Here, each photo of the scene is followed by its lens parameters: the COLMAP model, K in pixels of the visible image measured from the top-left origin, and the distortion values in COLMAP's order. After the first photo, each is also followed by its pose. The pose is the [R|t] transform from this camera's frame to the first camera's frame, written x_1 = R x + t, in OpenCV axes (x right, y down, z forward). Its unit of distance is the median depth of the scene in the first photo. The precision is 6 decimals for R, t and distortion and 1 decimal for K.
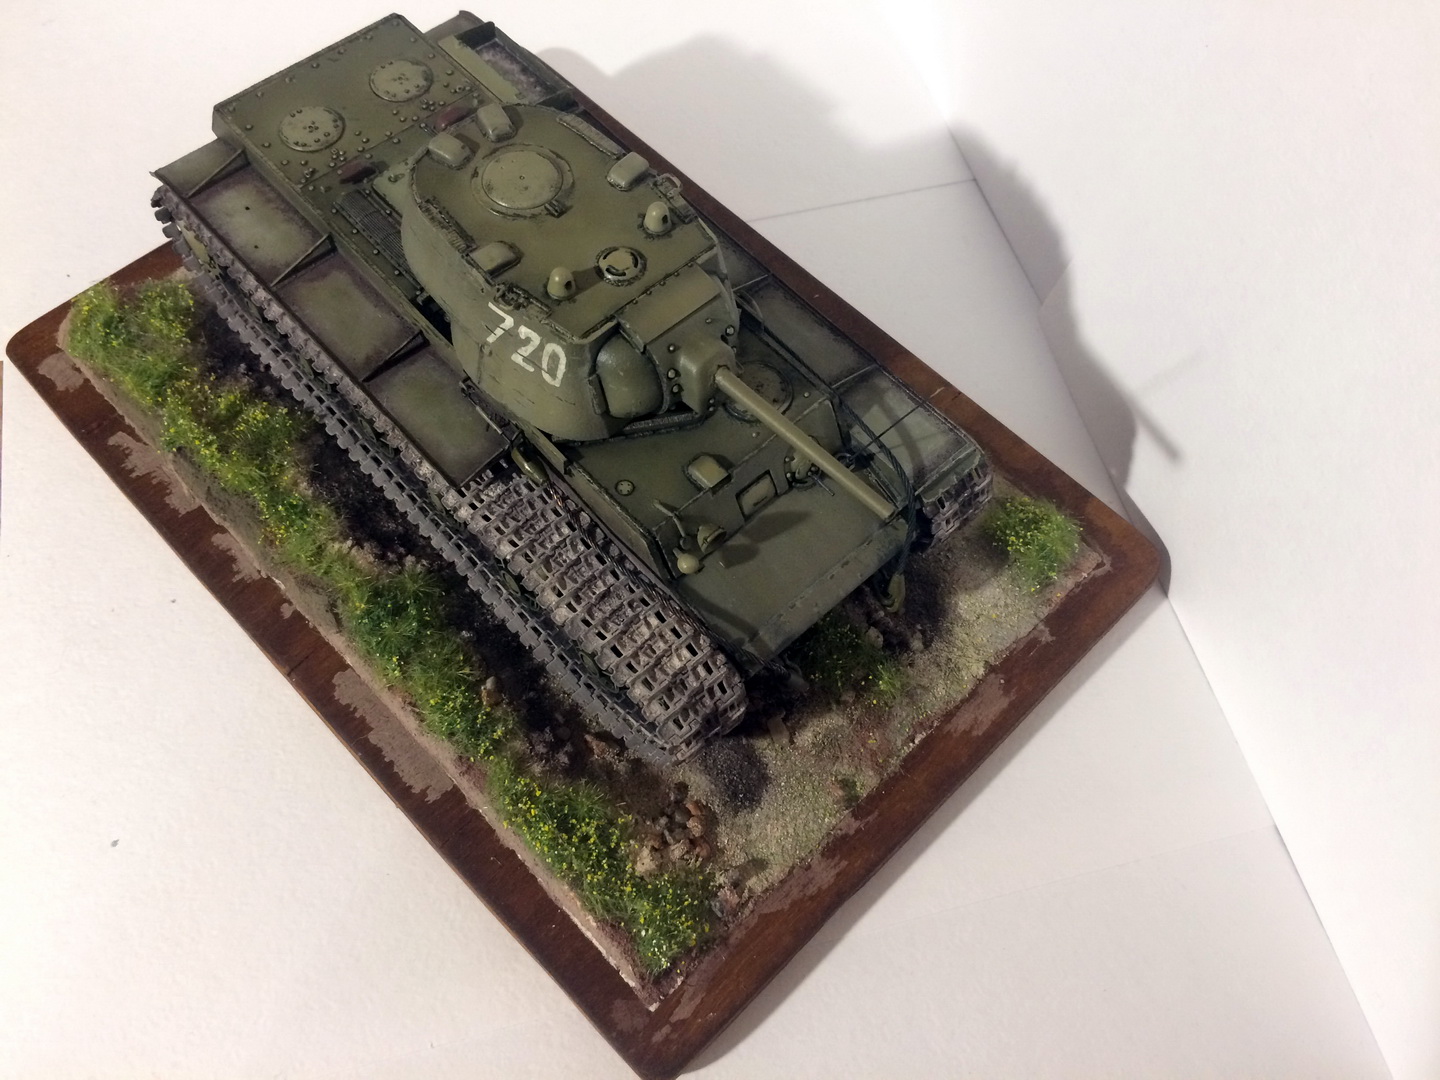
lens RADIAL K [[1262.2, 0, 714.5], [0, 1262.2, 538.9], [0, 0, 1]] dist [0.080766, -0.146155]
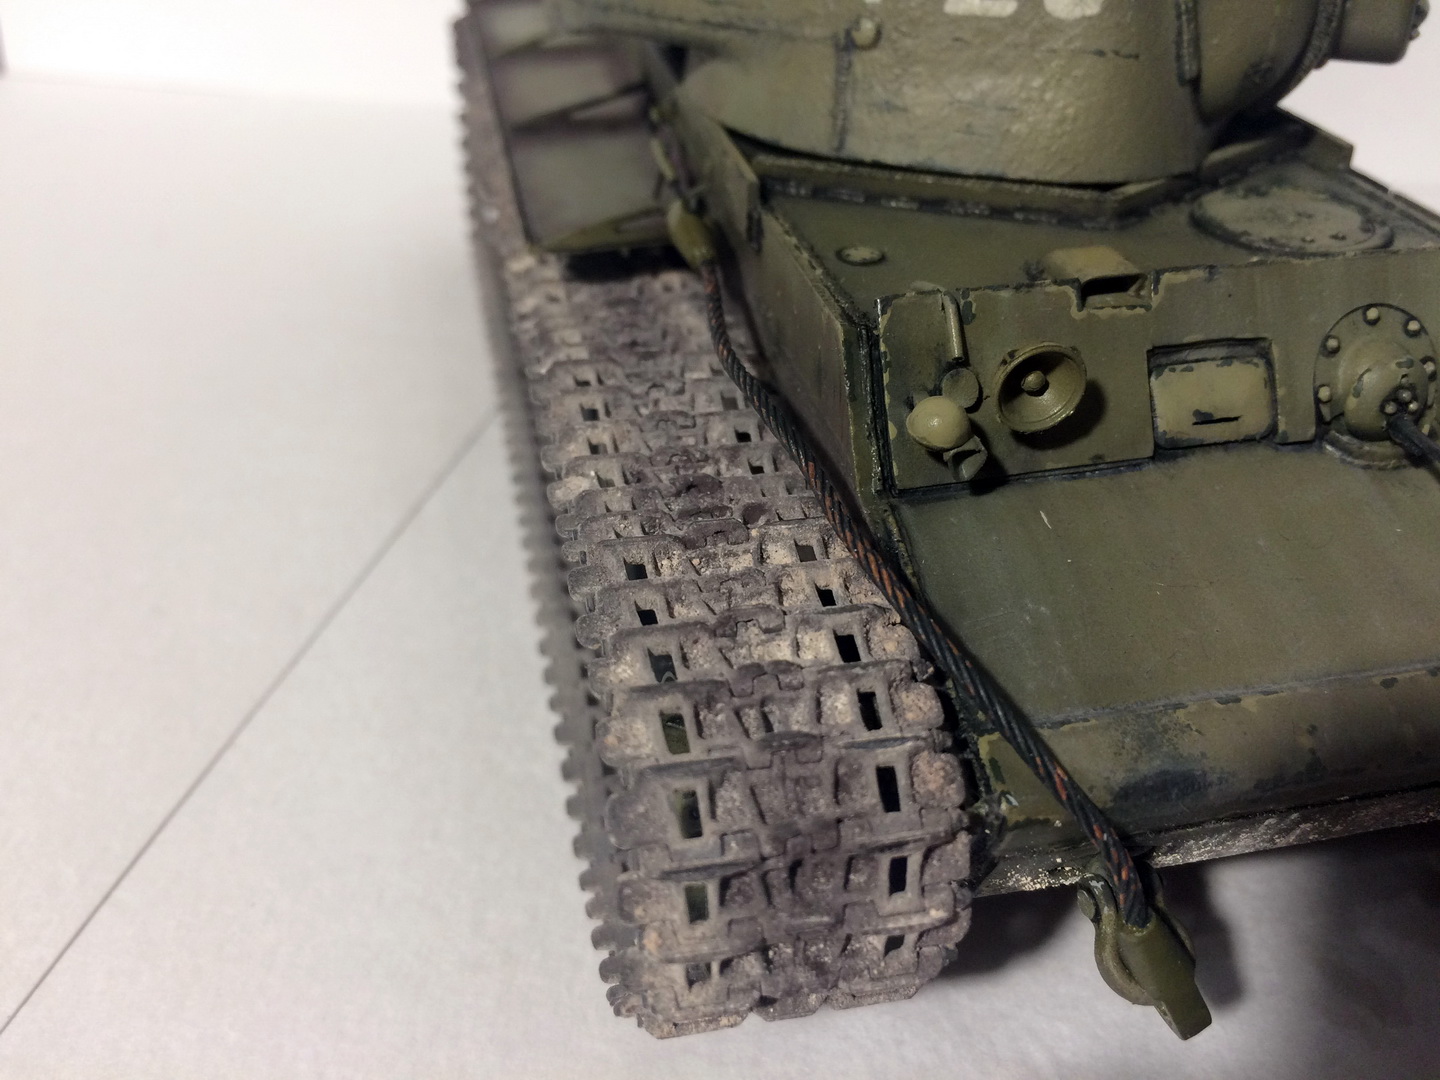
lens RADIAL K [[1308.9, 0, 720.0], [0, 1308.9, 540.0], [0, 0, 1]] dist [0.013316, -0.074008]
pose [[0.860492, 0.246669, -0.445766, 0.083523], [-0.425171, 0.829751, -0.361584, 0.178632], [0.280684, 0.500667, 0.818871, 0.660209]]
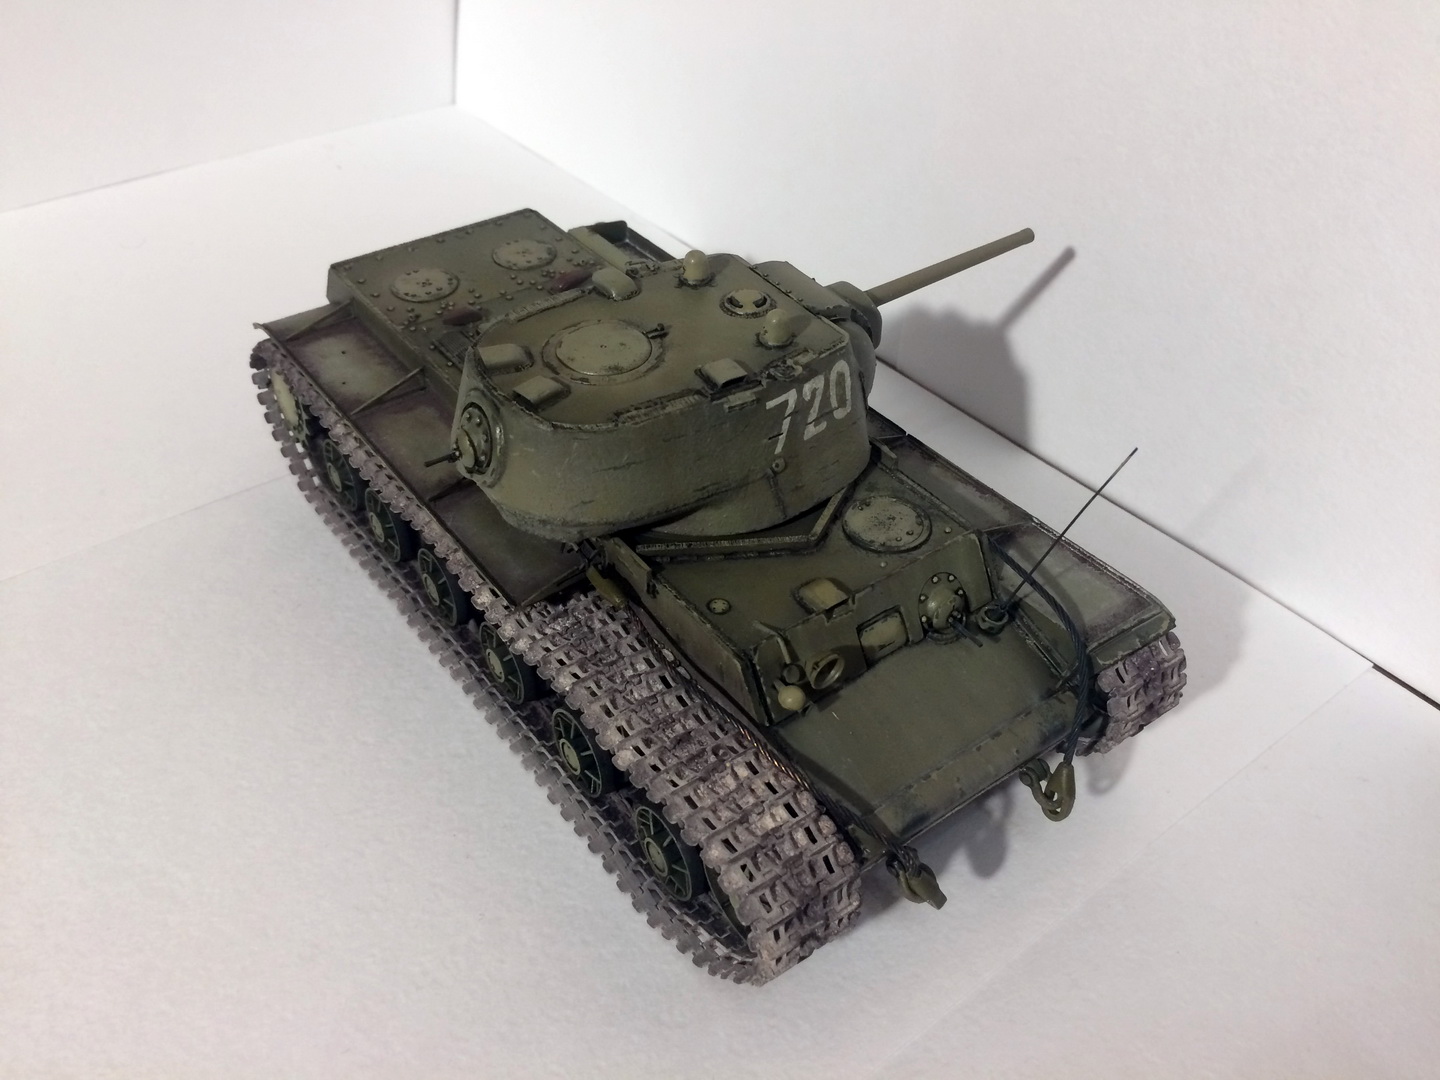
lens RADIAL K [[1262.2, 0, 714.5], [0, 1262.2, 538.9], [0, 0, 1]] dist [0.080766, -0.146155]
pose [[0.993669, 0.044735, -0.103053, 0.006890], [-0.078542, 0.932501, -0.352523, 0.189937], [0.080327, 0.358386, 0.930111, 0.219068]]
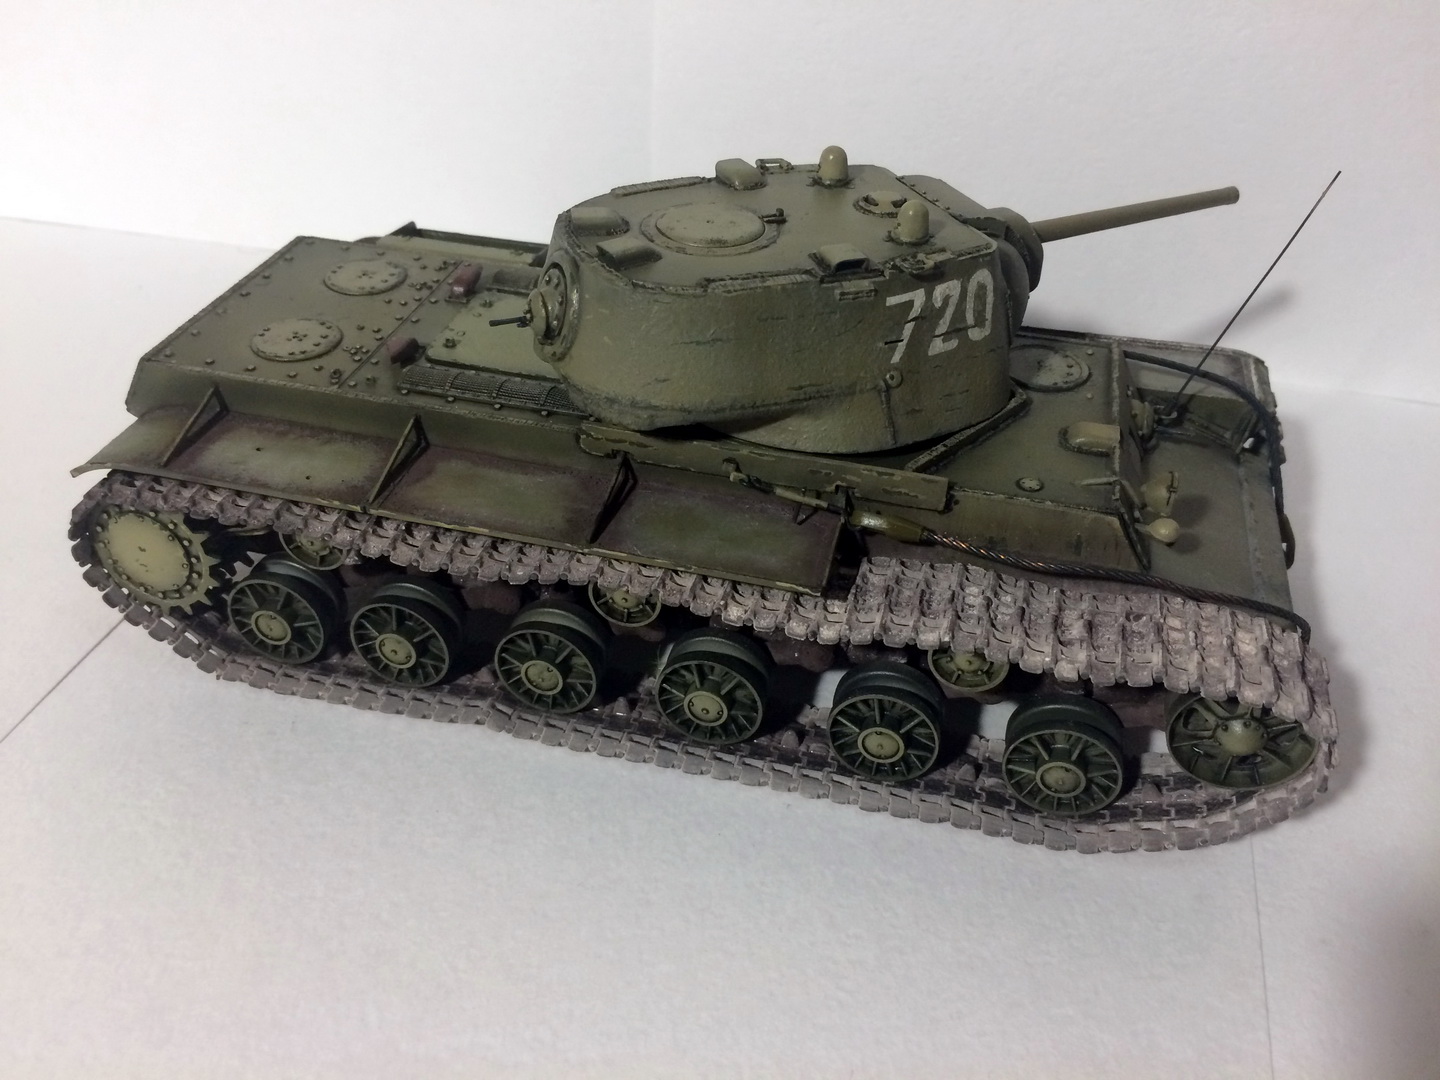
lens RADIAL K [[1262.2, 0, 714.5], [0, 1262.2, 538.9], [0, 0, 1]] dist [0.080766, -0.146155]
pose [[0.836331, -0.347155, 0.424305, -0.504432], [0.485242, 0.828932, -0.278232, 0.092726], [-0.255130, 0.438584, 0.861715, 0.405743]]
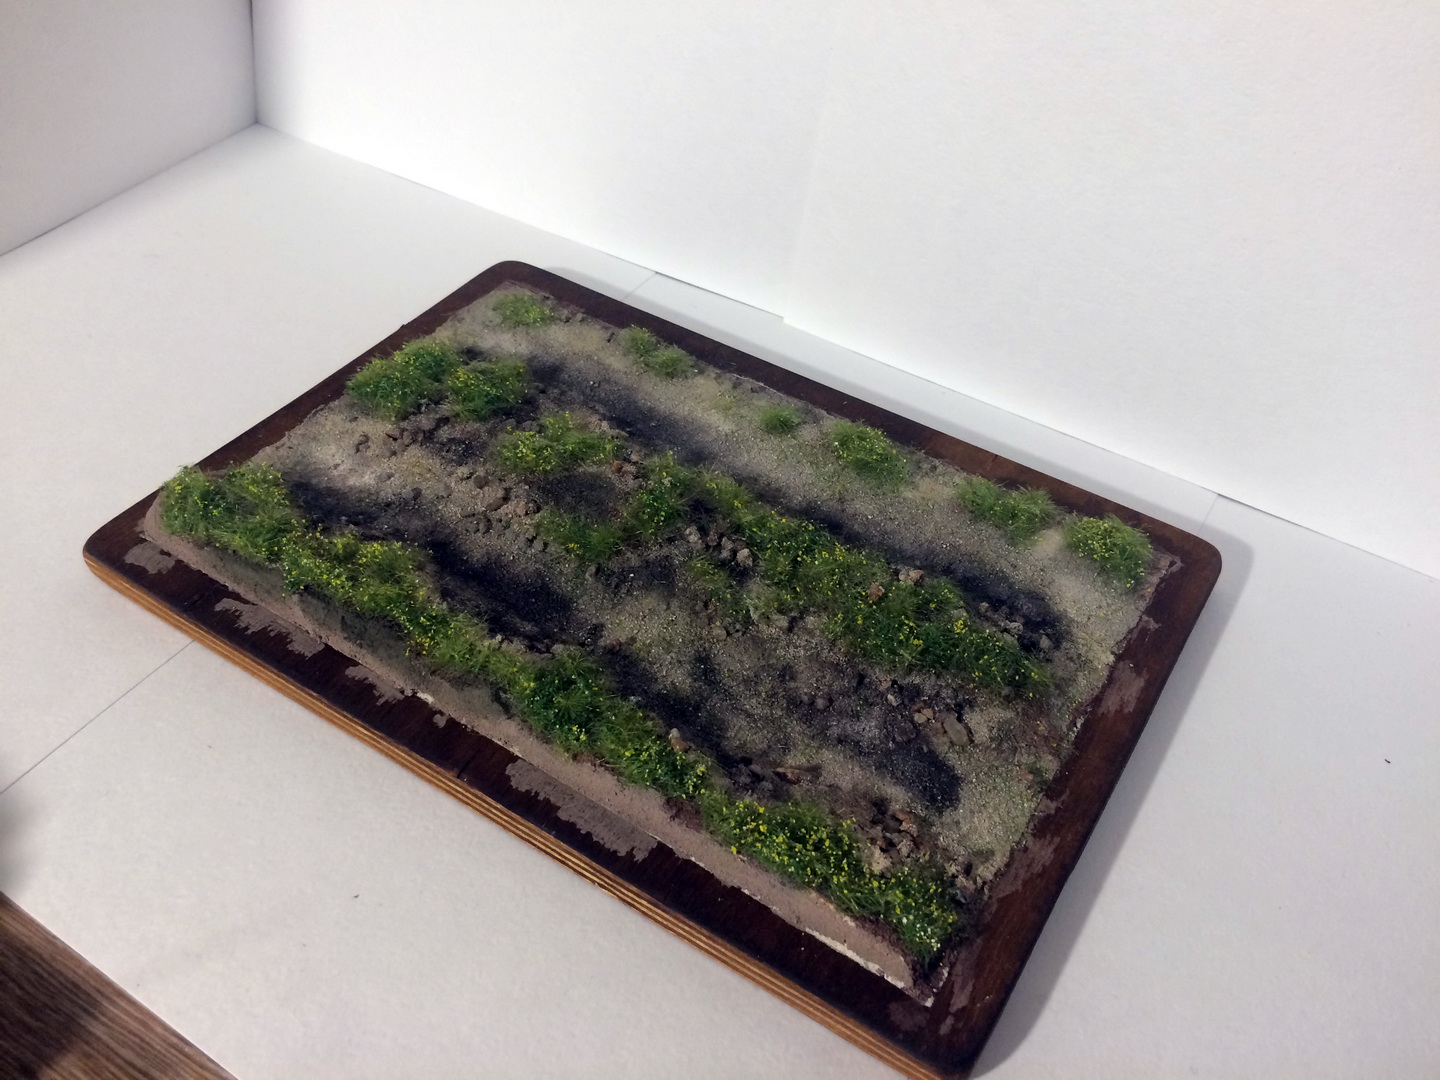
lens RADIAL K [[1262.2, 0, 714.5], [0, 1262.2, 538.9], [0, 0, 1]] dist [0.080766, -0.146155]
pose [[0.974086, -0.150567, 0.168777, -0.296070], [0.192936, 0.942571, -0.272645, 0.251607], [-0.118033, 0.298143, 0.947195, 0.001152]]
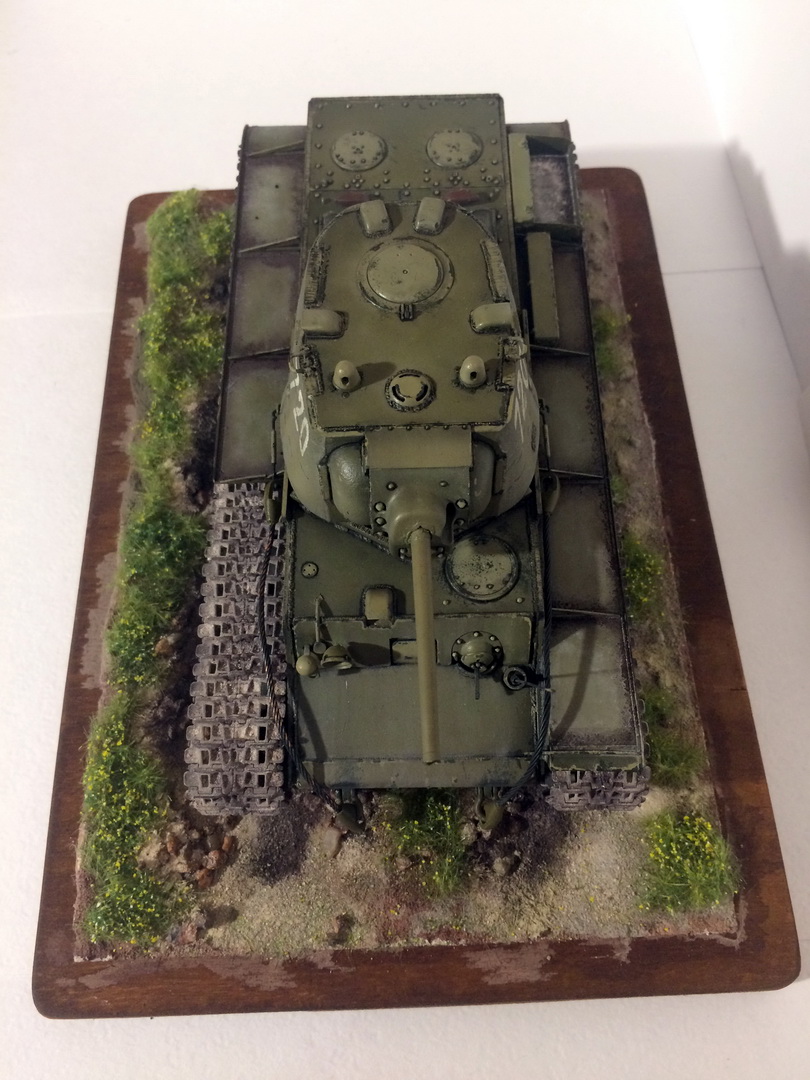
lens RADIAL K [[946.6, 0, 405.0], [0, 946.6, 540.0], [0, 0, 1]] dist [0.080766, -0.146155]
pose [[0.739539, 0.574904, -0.350096, 0.233132], [-0.559341, 0.814220, 0.155512, -0.212579], [0.374459, 0.080816, 0.923715, 0.278312]]
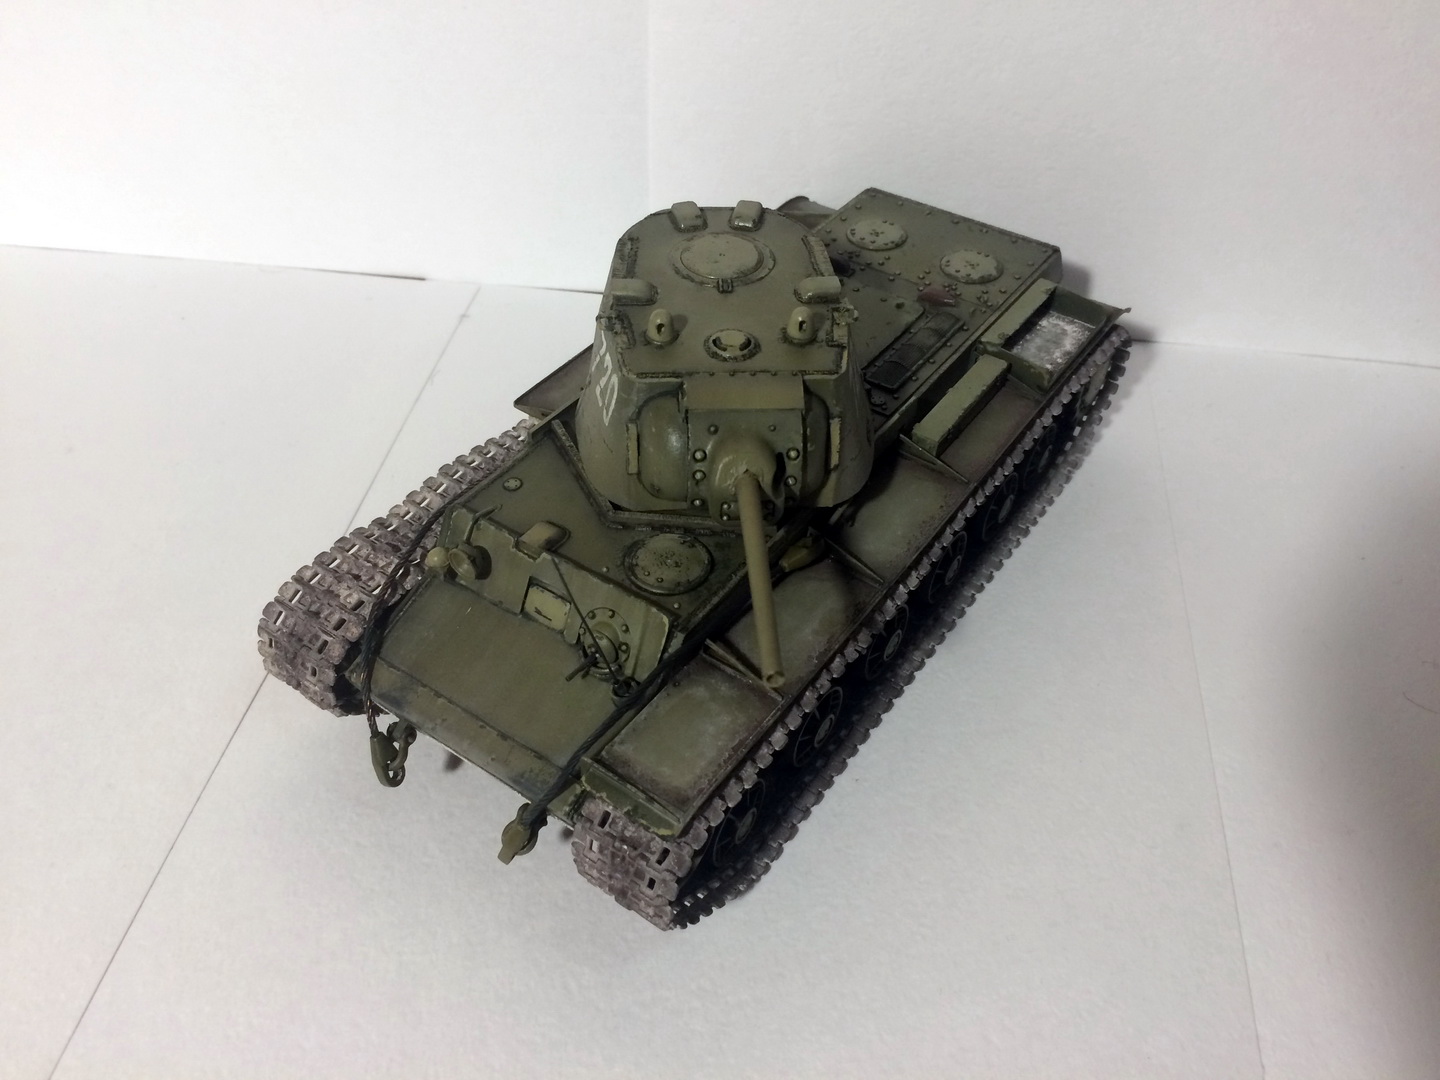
lens RADIAL K [[1262.2, 0, 714.5], [0, 1262.2, 538.9], [0, 0, 1]] dist [0.080766, -0.146155]
pose [[0.214038, 0.629756, -0.746723, 0.637694], [-0.855852, 0.489379, 0.167405, -0.284100], [0.470855, 0.603254, 0.643724, 0.460121]]
